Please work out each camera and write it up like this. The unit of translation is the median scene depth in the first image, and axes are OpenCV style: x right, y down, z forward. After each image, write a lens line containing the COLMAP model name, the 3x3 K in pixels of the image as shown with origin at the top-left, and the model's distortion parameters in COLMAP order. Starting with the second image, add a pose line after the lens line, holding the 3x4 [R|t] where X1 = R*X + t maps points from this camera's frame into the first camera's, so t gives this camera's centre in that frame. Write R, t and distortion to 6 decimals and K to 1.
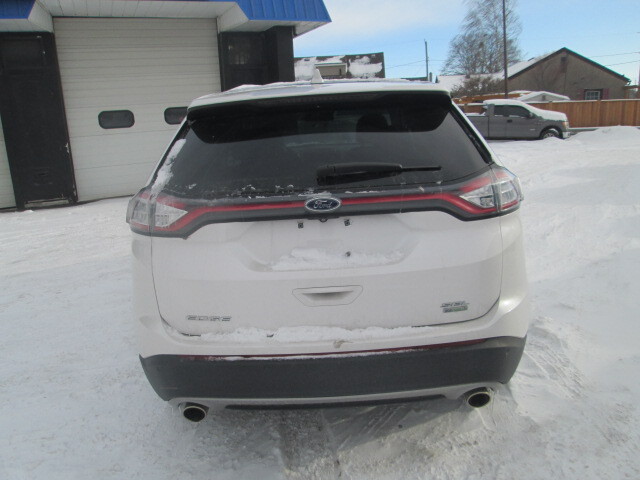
lens RADIAL K [[524.8, 0, 323.1], [0, 524.8, 241.9], [0, 0, 1]] dist [-0.073980, 0.026923]
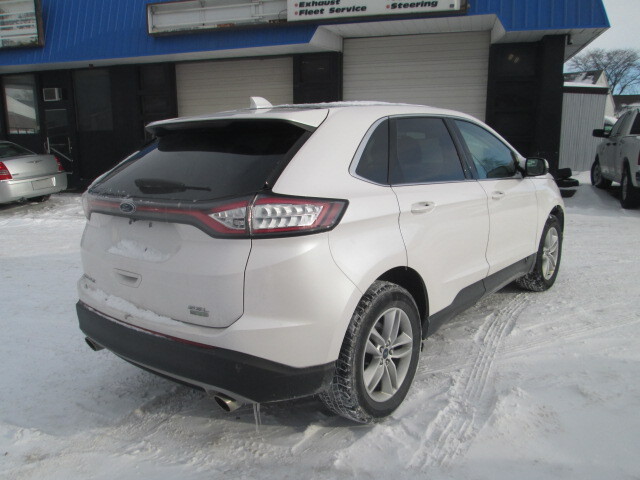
lens RADIAL K [[524.8, 0, 324.9], [0, 524.8, 241.7], [0, 0, 1]] dist [-0.073980, 0.026923]
pose [[0.792993, 0.153905, -0.589471, 1.110919], [-0.162675, 0.985925, 0.038576, -0.112814], [0.587111, 0.065302, 0.806868, 0.234243]]
